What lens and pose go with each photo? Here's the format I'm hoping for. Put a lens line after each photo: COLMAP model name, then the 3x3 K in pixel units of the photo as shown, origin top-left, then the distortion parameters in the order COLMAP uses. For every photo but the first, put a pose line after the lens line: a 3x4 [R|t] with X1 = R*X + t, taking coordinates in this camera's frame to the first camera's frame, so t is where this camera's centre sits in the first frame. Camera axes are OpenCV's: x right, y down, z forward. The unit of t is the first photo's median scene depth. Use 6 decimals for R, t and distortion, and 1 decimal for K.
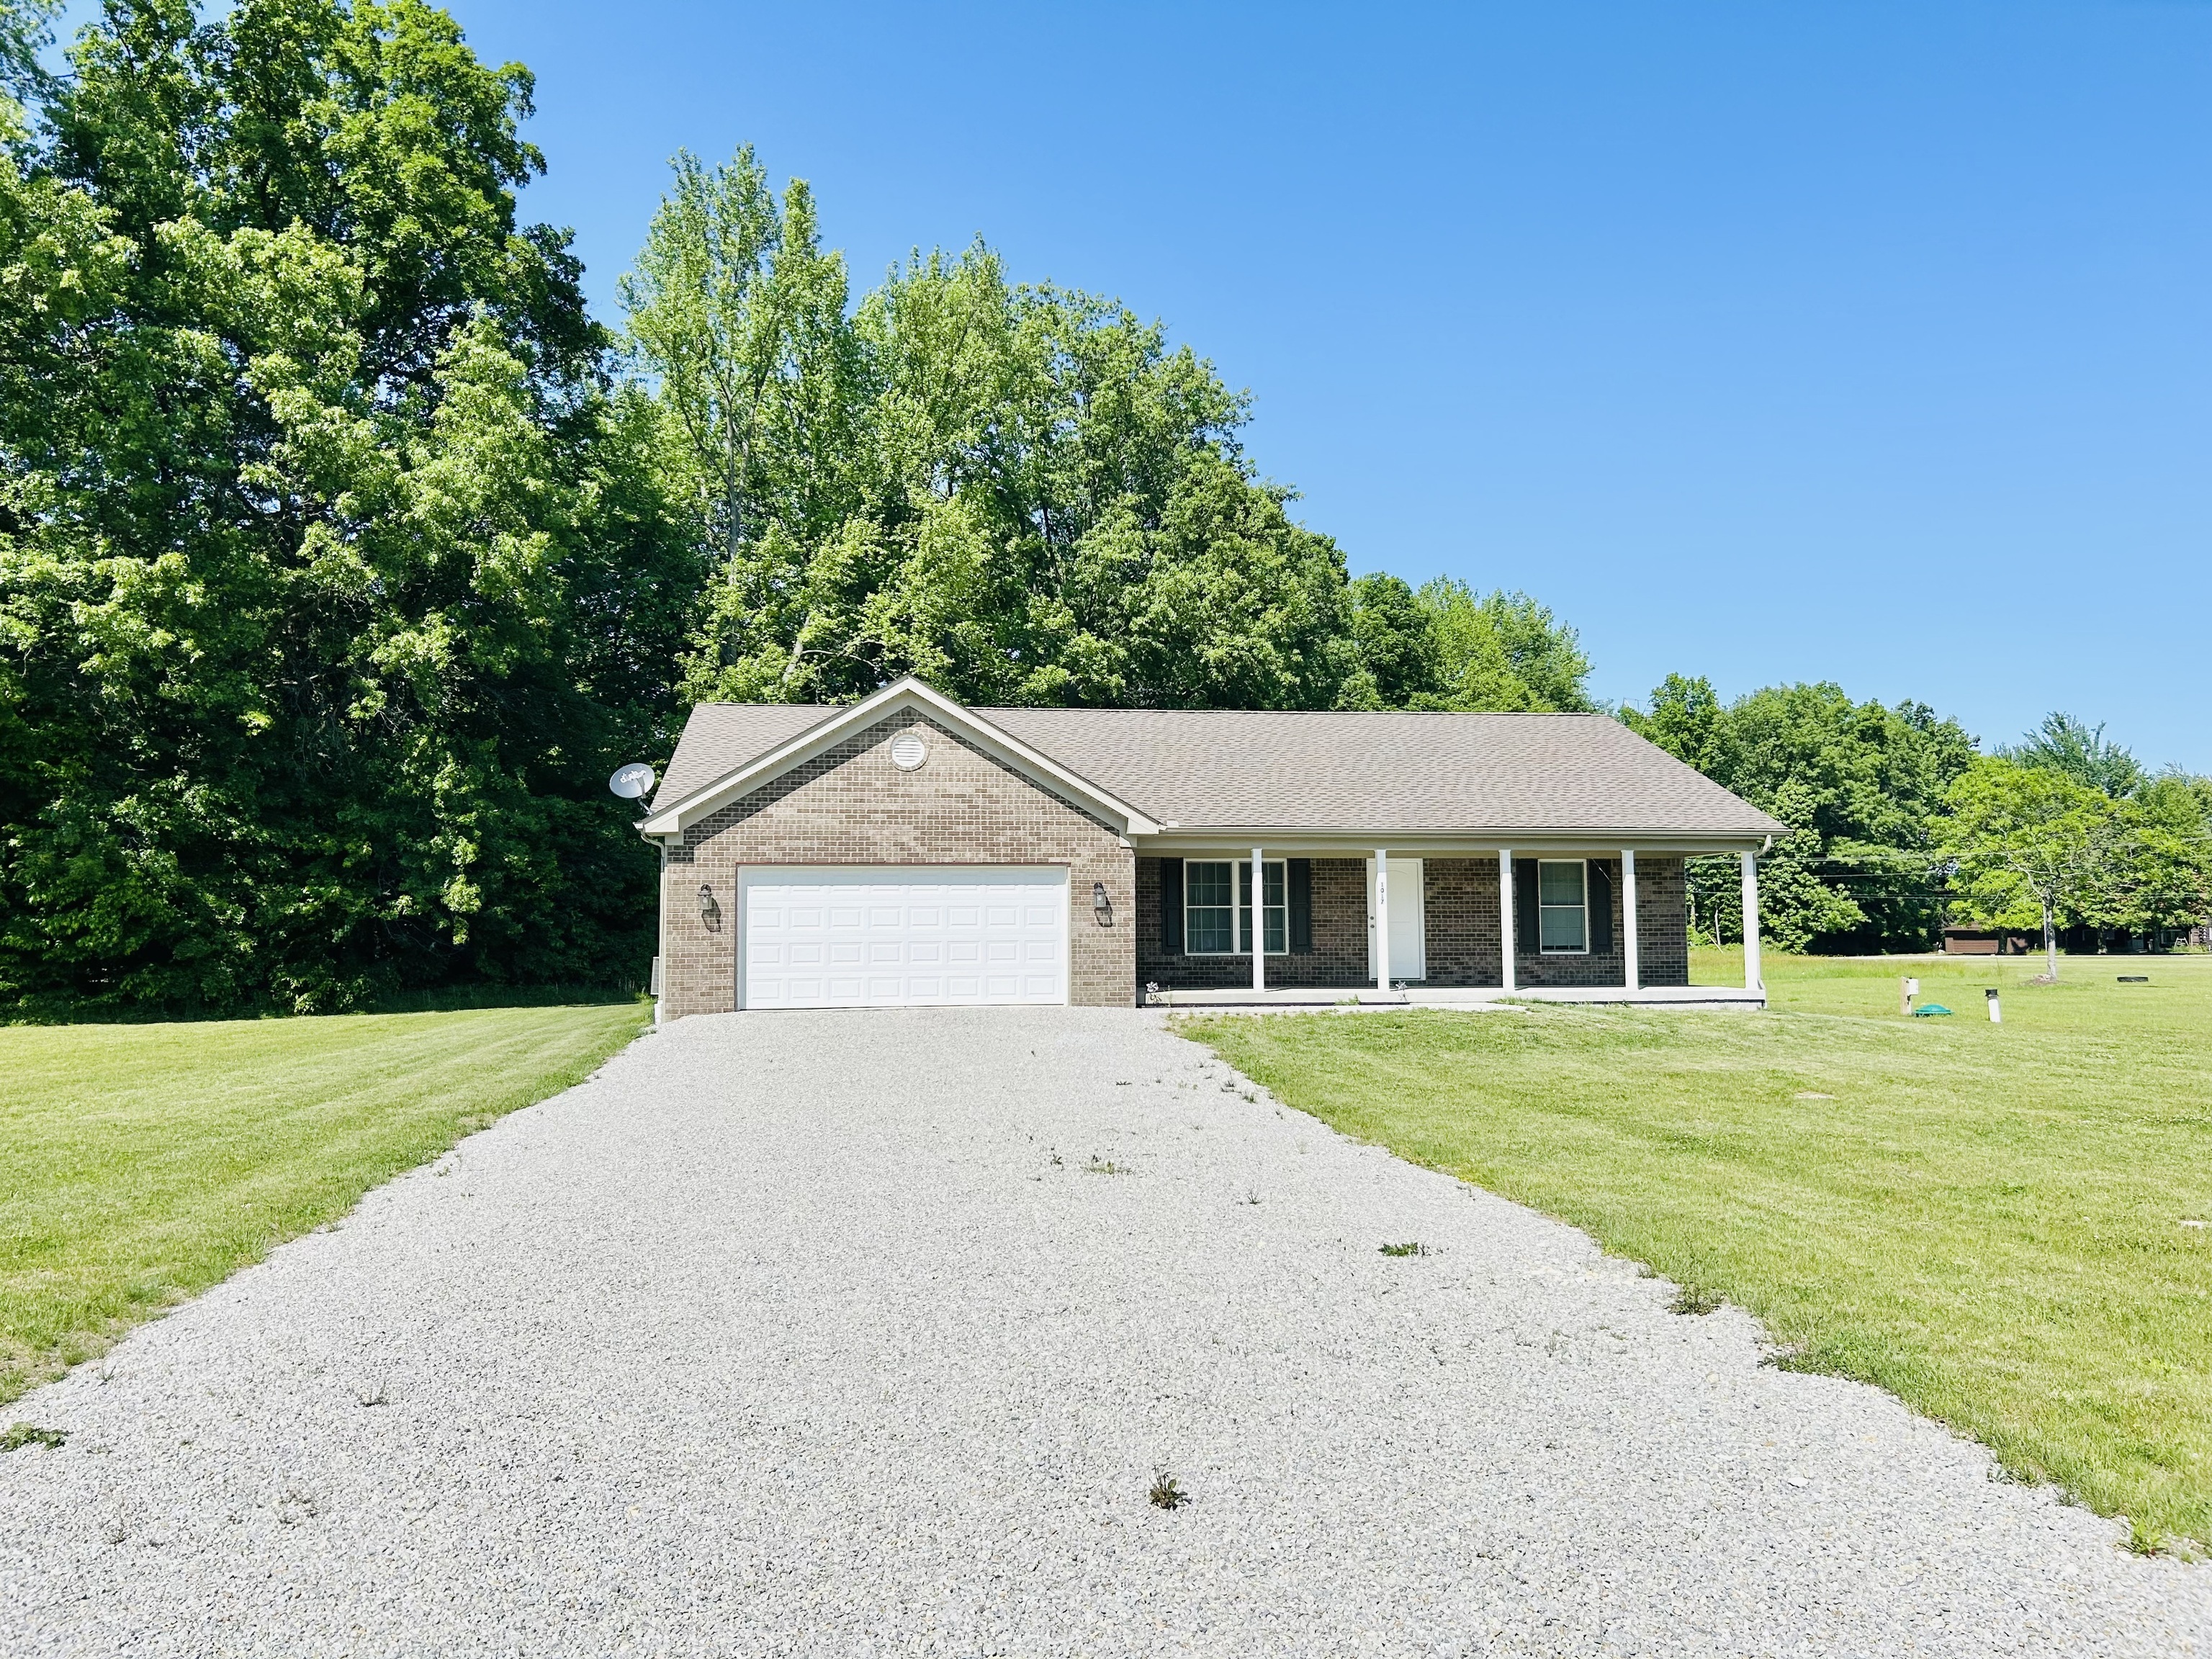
lens RADIAL K [[1651.6, 0, 1107.0], [0, 1651.6, 818.2], [0, 0, 1]] dist [0.065098, -0.082021]
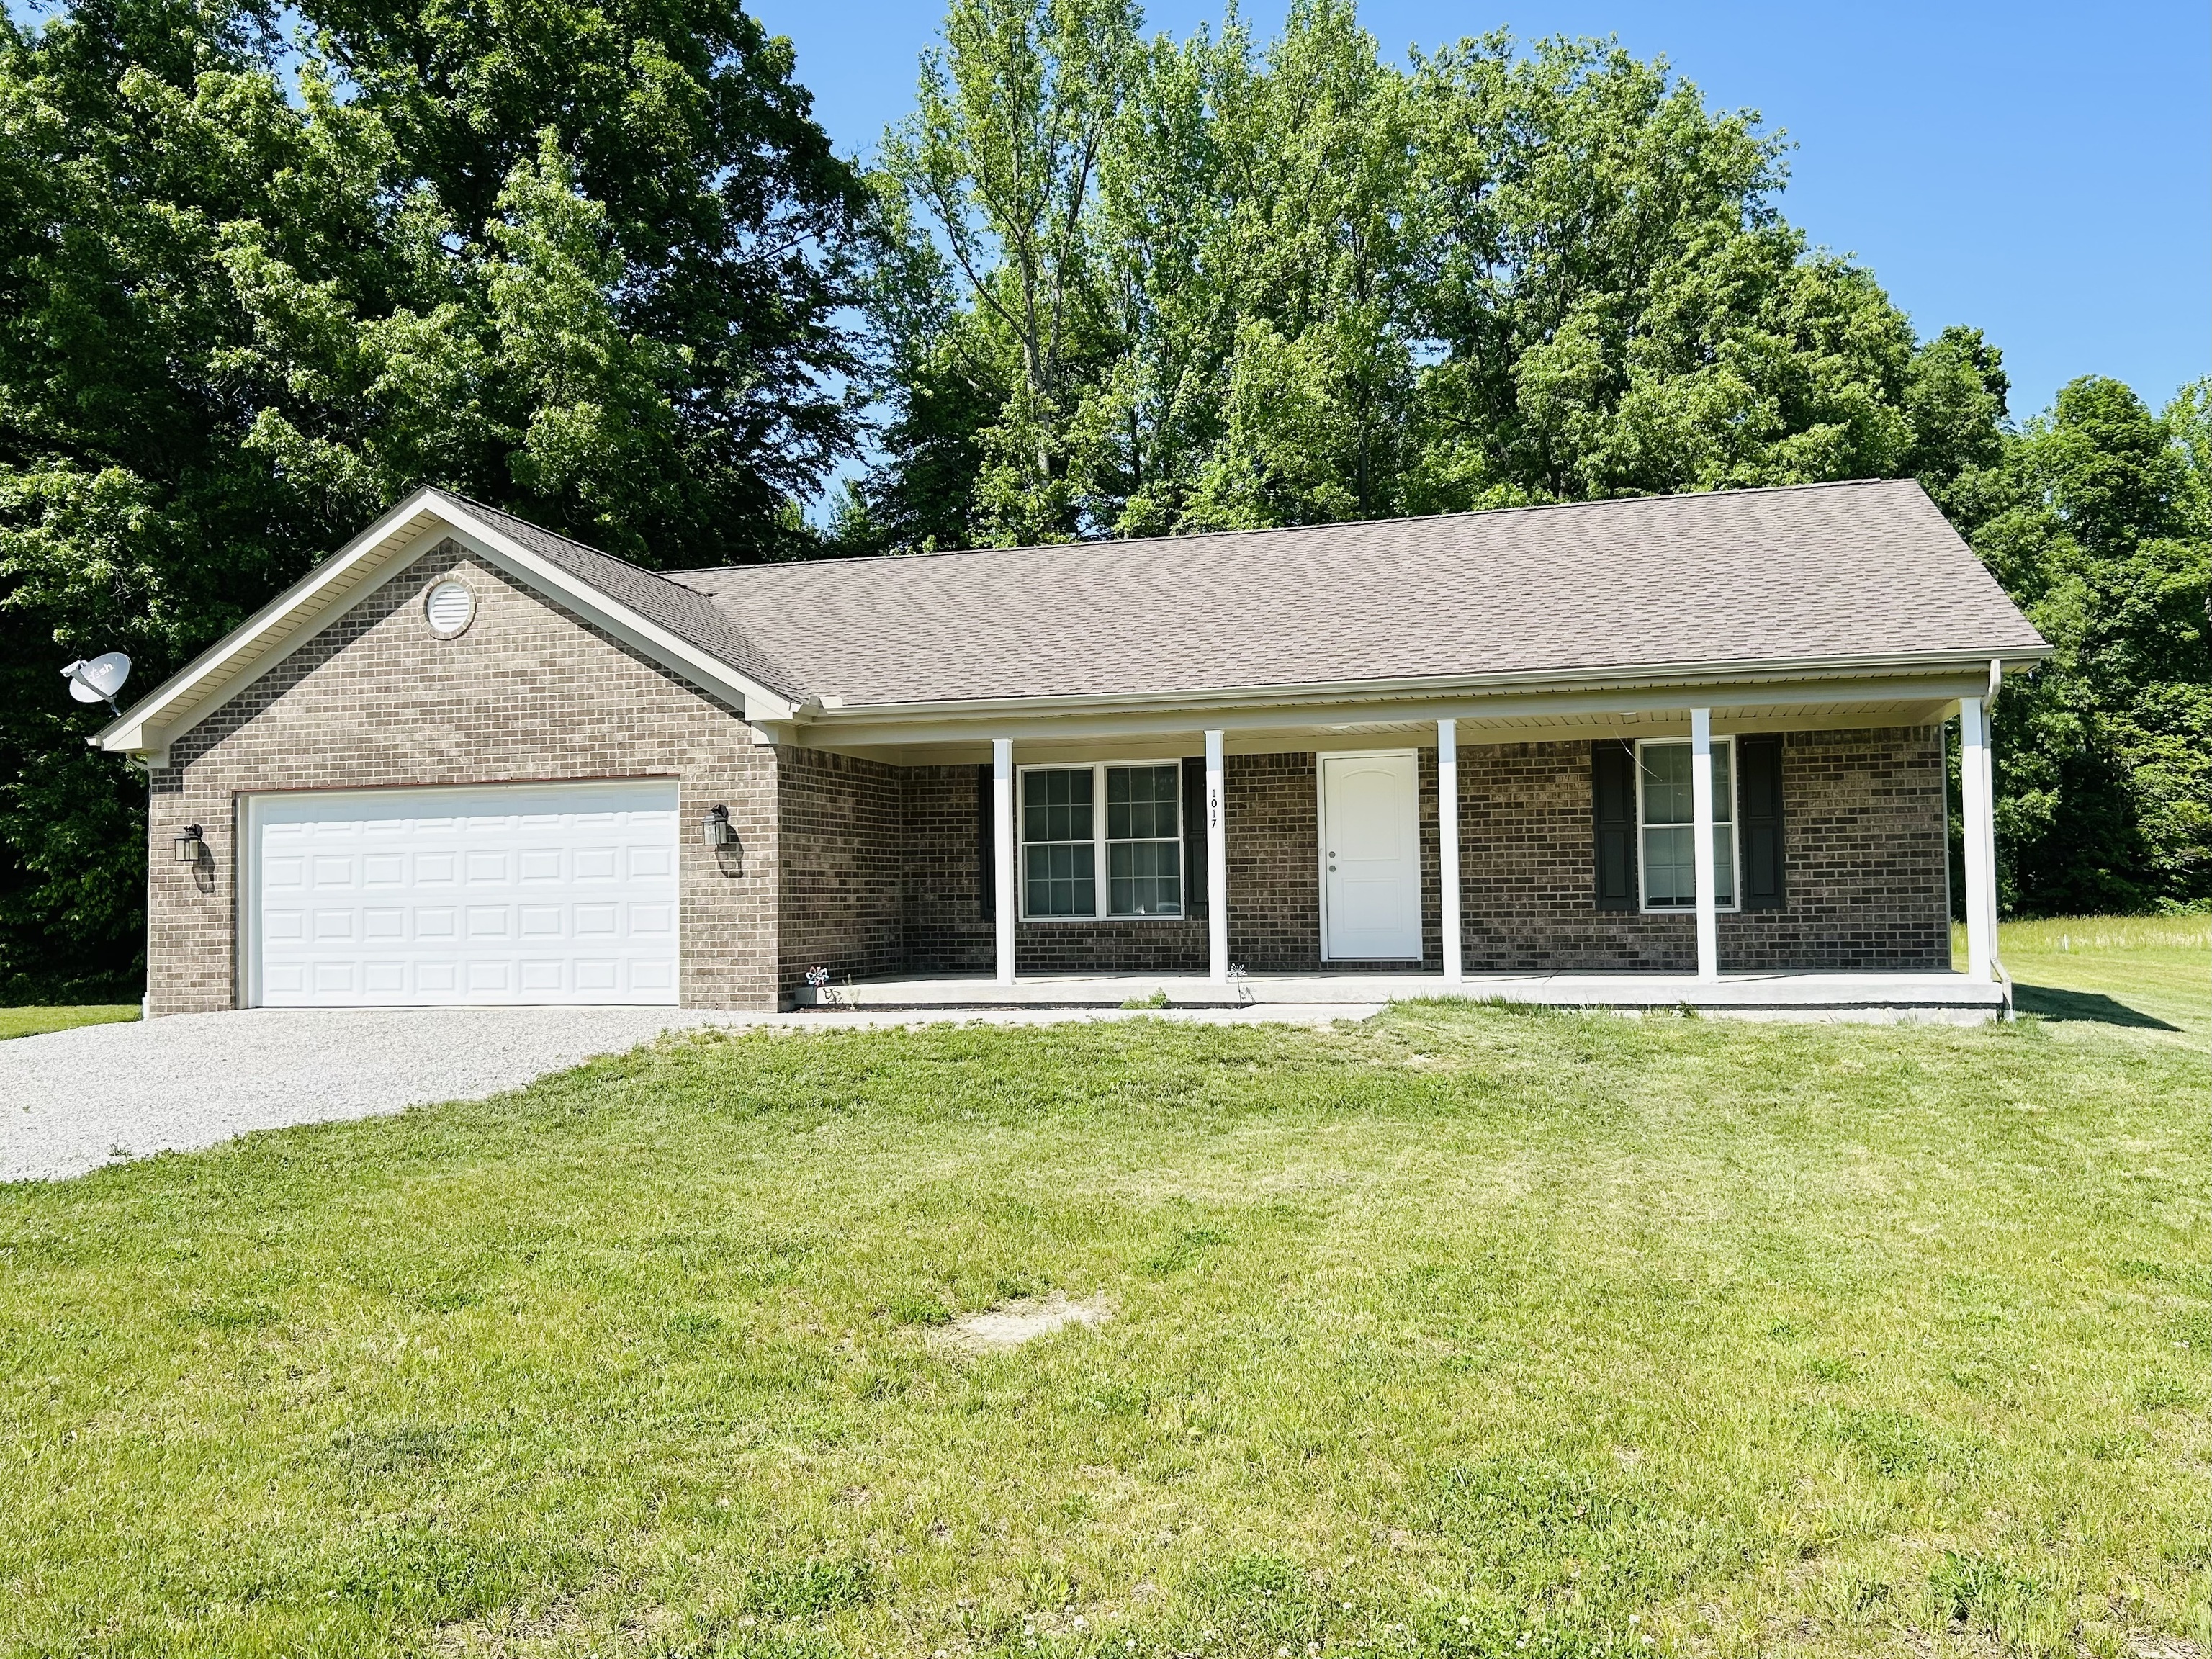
lens RADIAL K [[1842.4, 0, 1105.2], [0, 1842.4, 826.1], [0, 0, 1]] dist [-0.002189, 0.001349]
pose [[0.917418, -0.027288, -0.396988, 0.382653], [0.040871, 0.998831, 0.025795, 0.034682], [0.395821, -0.039890, 0.917461, 0.428891]]
